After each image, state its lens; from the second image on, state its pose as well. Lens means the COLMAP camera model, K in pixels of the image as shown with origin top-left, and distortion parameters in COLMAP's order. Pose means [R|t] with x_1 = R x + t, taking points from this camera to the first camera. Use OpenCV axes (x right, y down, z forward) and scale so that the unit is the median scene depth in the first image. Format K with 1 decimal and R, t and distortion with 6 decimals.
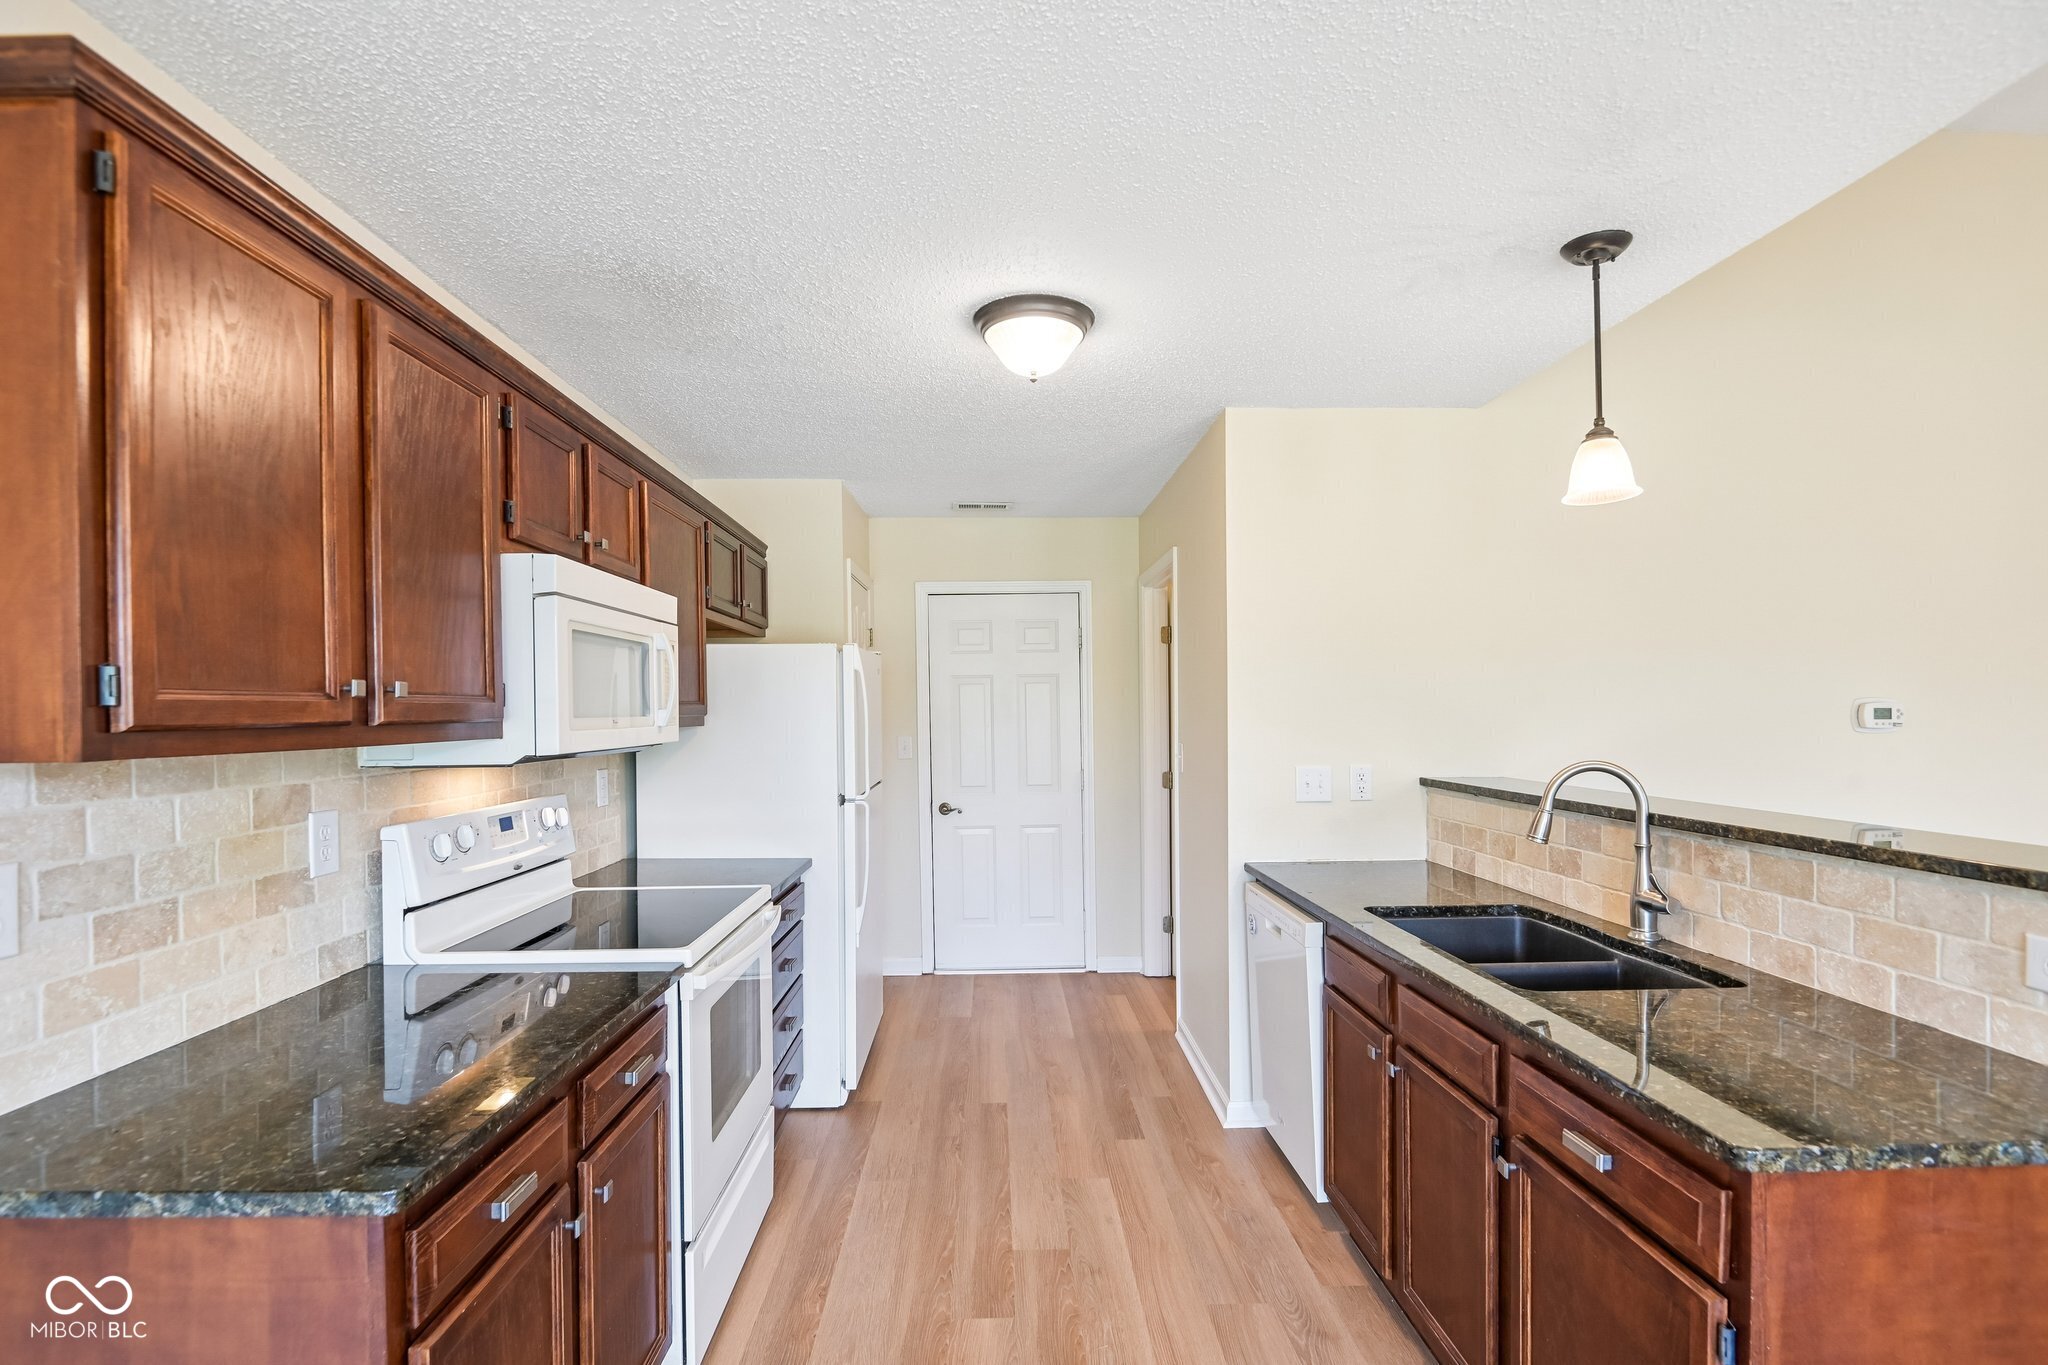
lens RADIAL K [[948.3, 0, 1018.8], [0, 948.3, 709.3], [0, 0, 1]] dist [-0.007020, -0.006415]
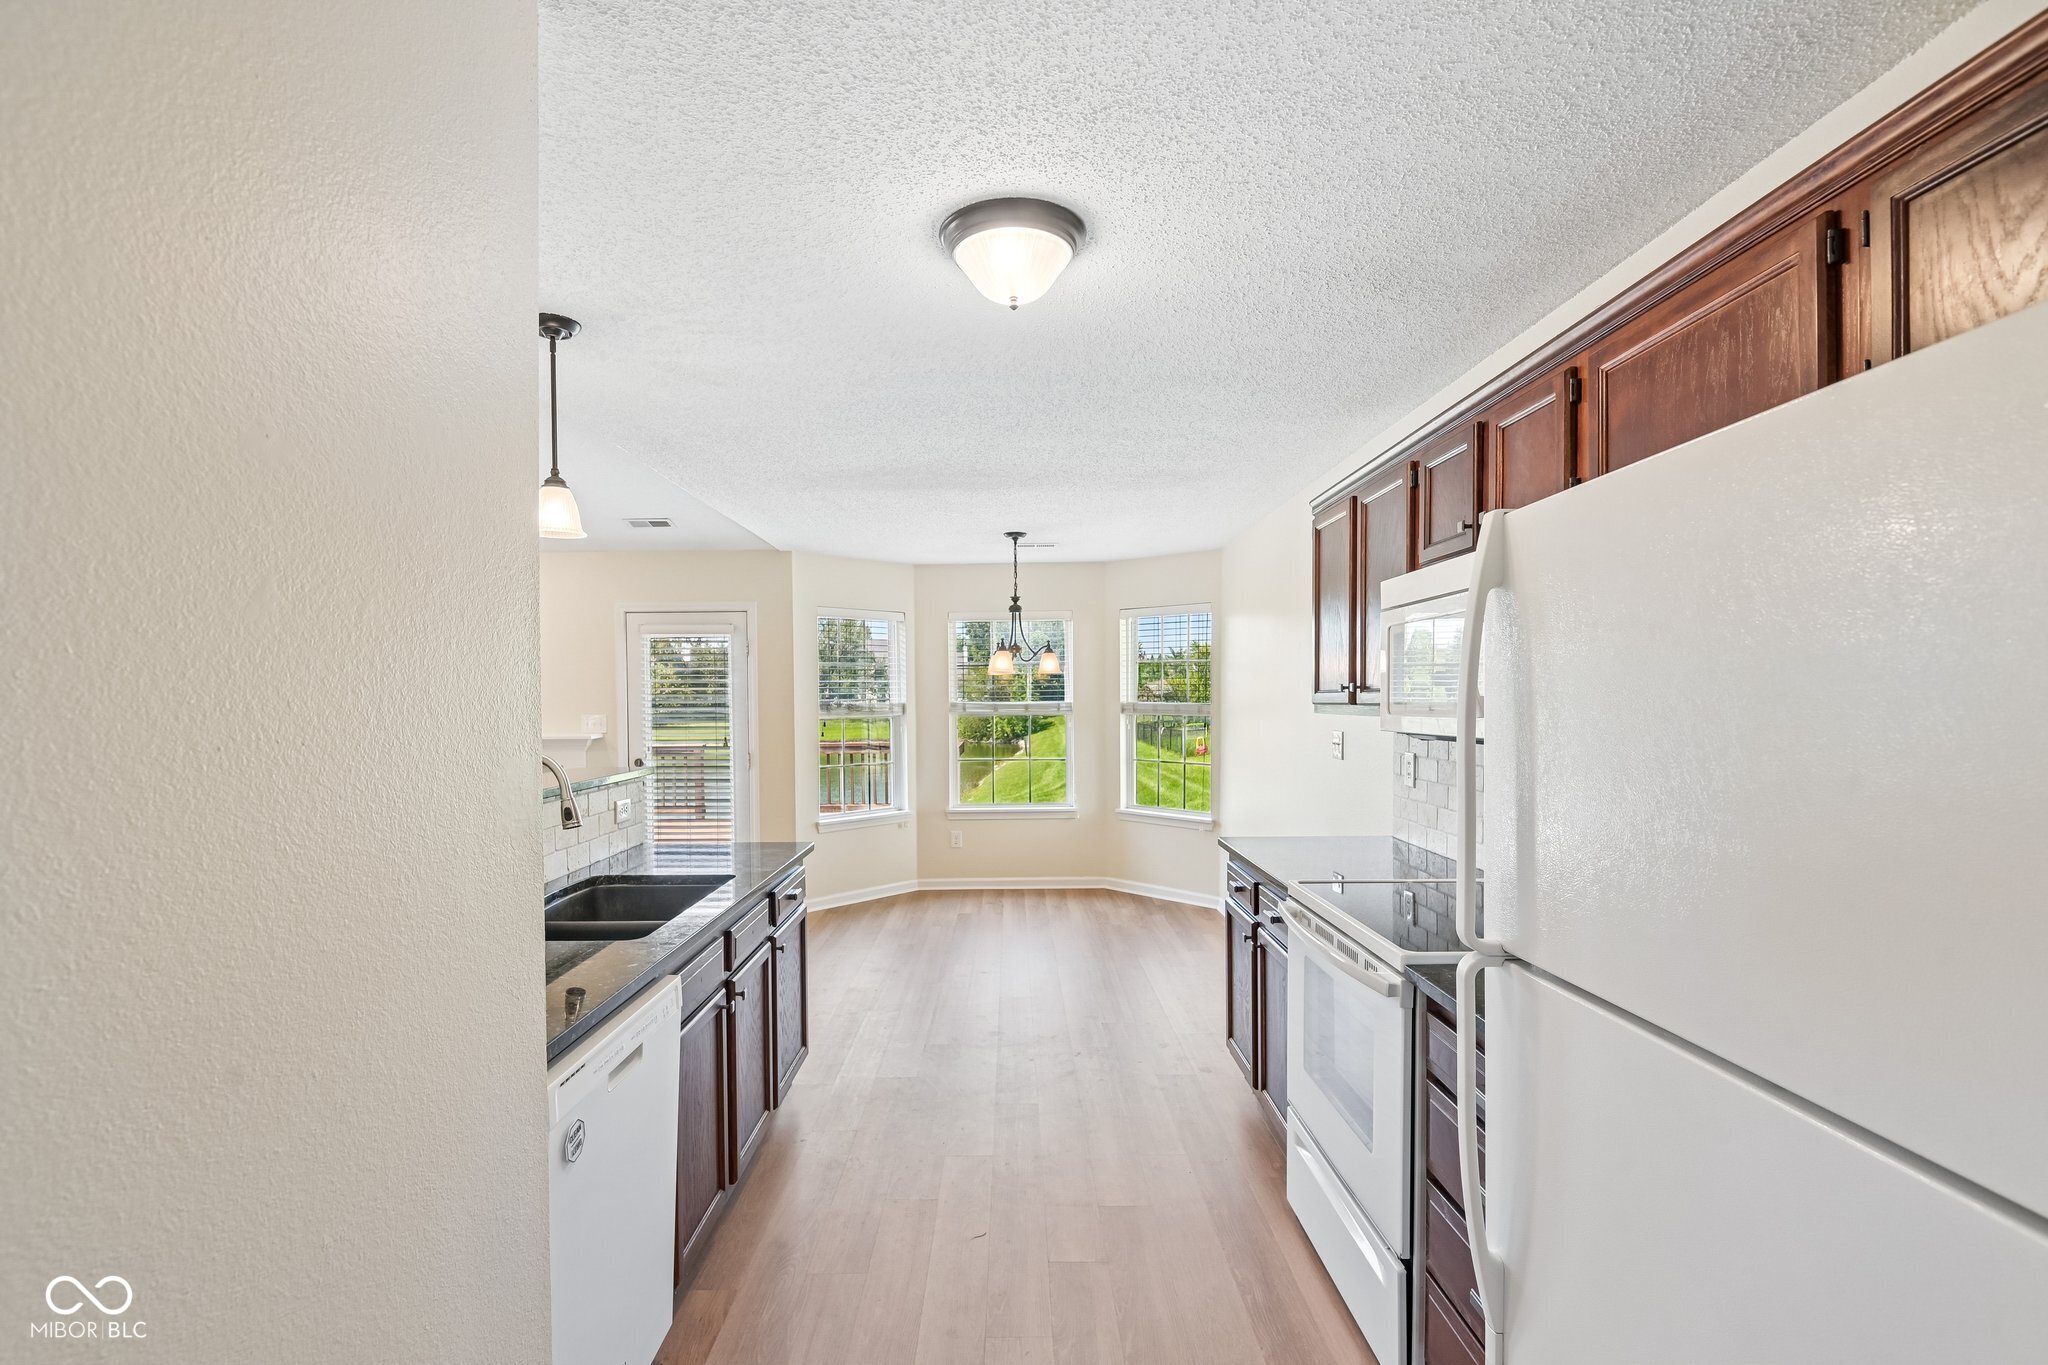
lens RADIAL K [[948.3, 0, 1010.3], [0, 948.3, 718.9], [0, 0, 1]] dist [-0.007020, -0.006415]
pose [[-0.999251, 0.013340, 0.036317, -0.009242], [0.014201, 0.999622, 0.023537, -0.007550], [-0.035990, 0.024035, -0.999063, 2.291143]]
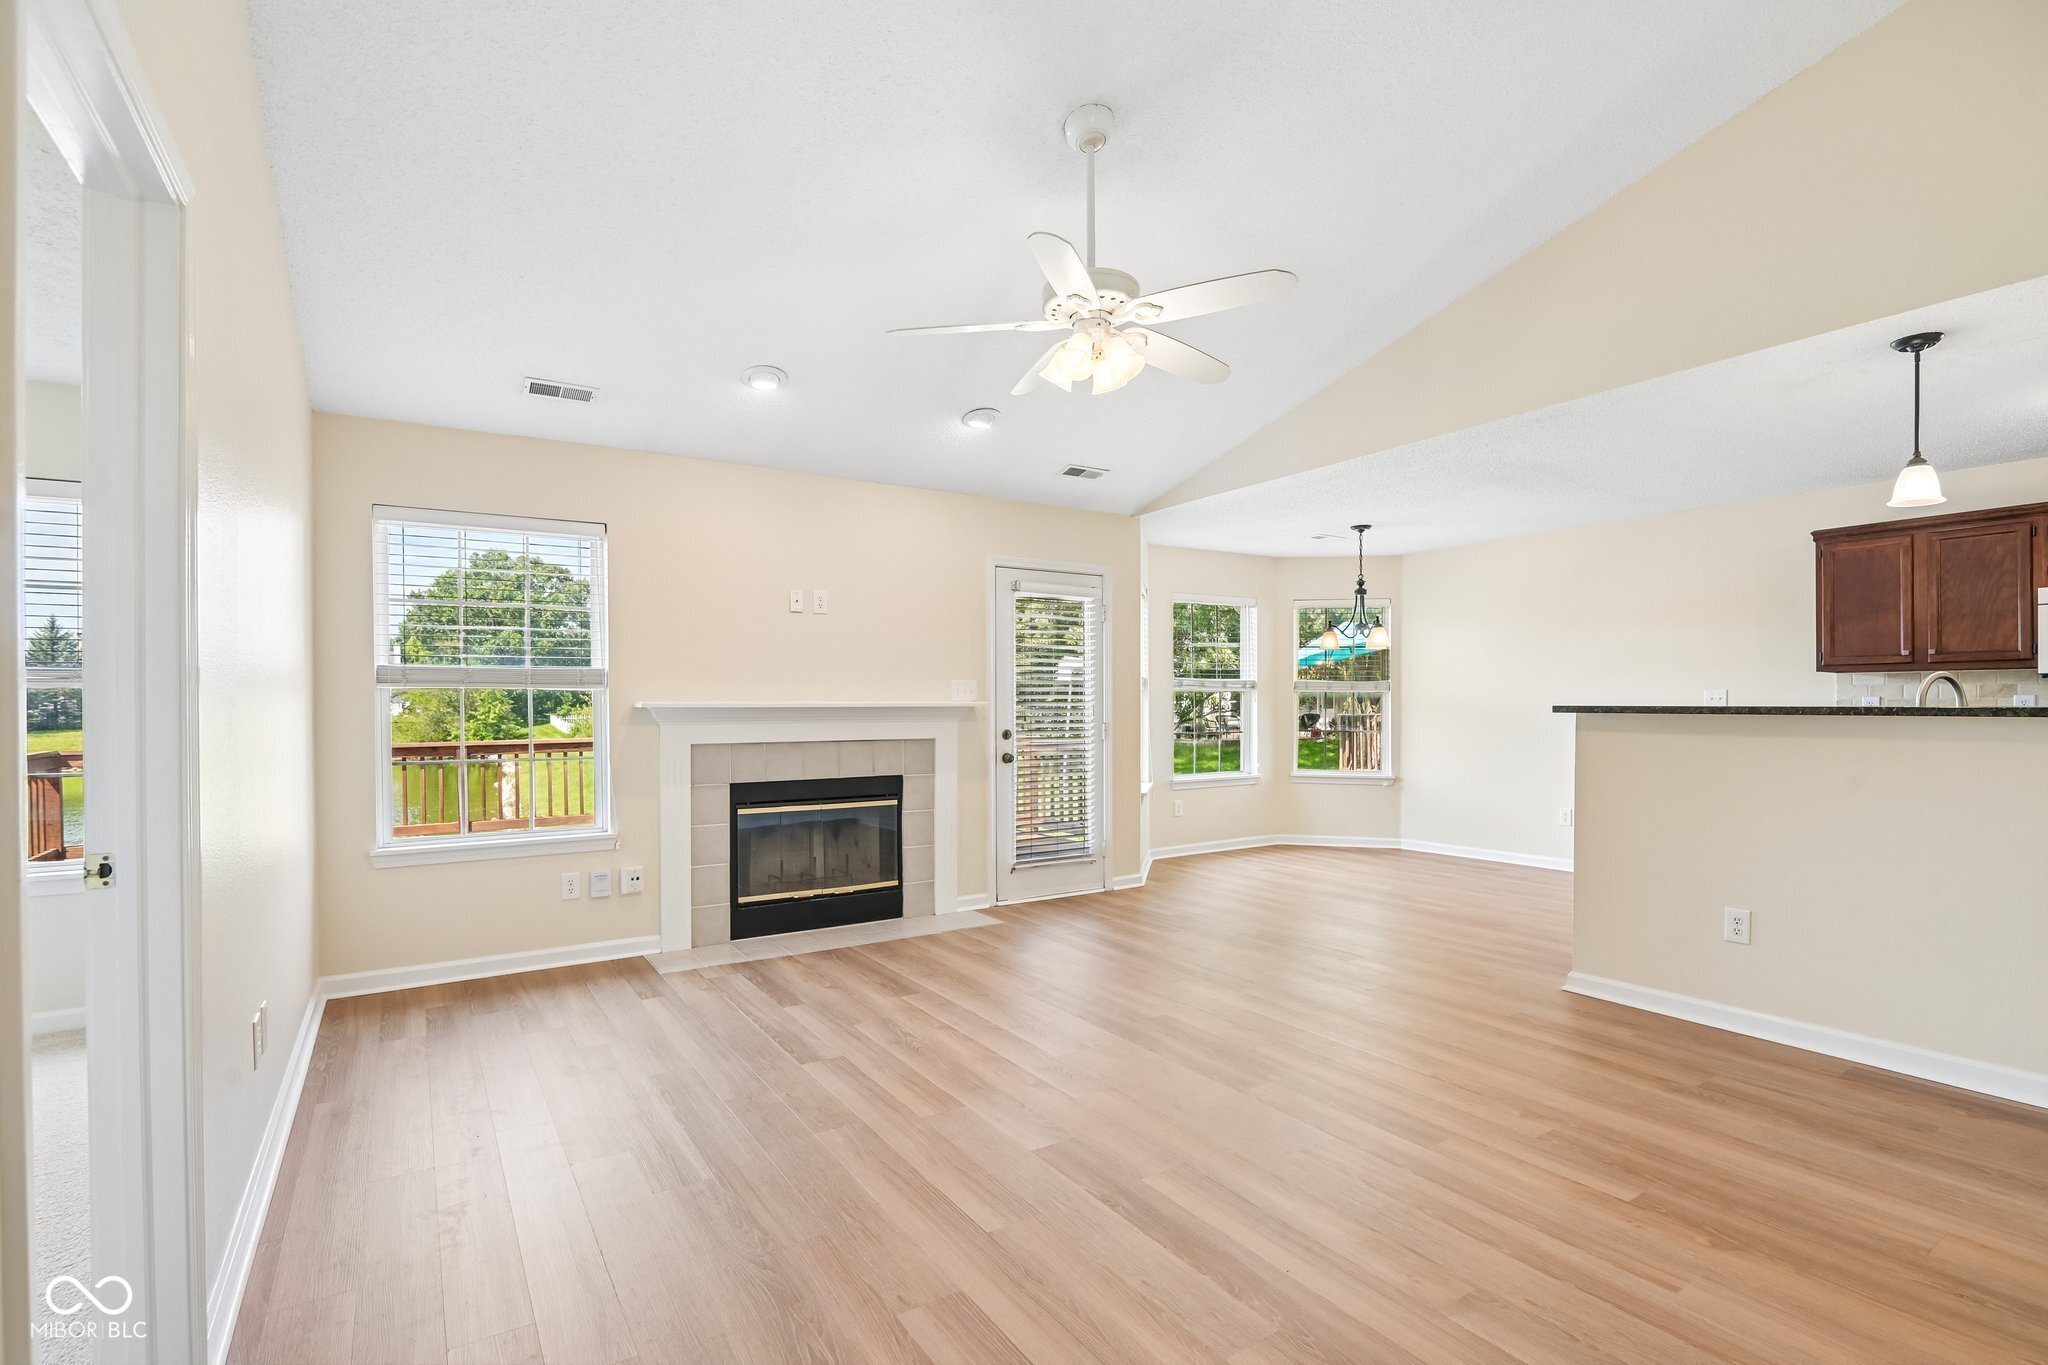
lens RADIAL K [[948.3, 0, 1015.0], [0, 948.3, 716.5], [0, 0, 1]] dist [-0.007020, -0.006415]
pose [[-0.860770, 0.015236, -0.508767, 2.783307], [0.007963, 0.999833, 0.016469, 0.095851], [0.508932, 0.010125, -0.860747, 1.644456]]
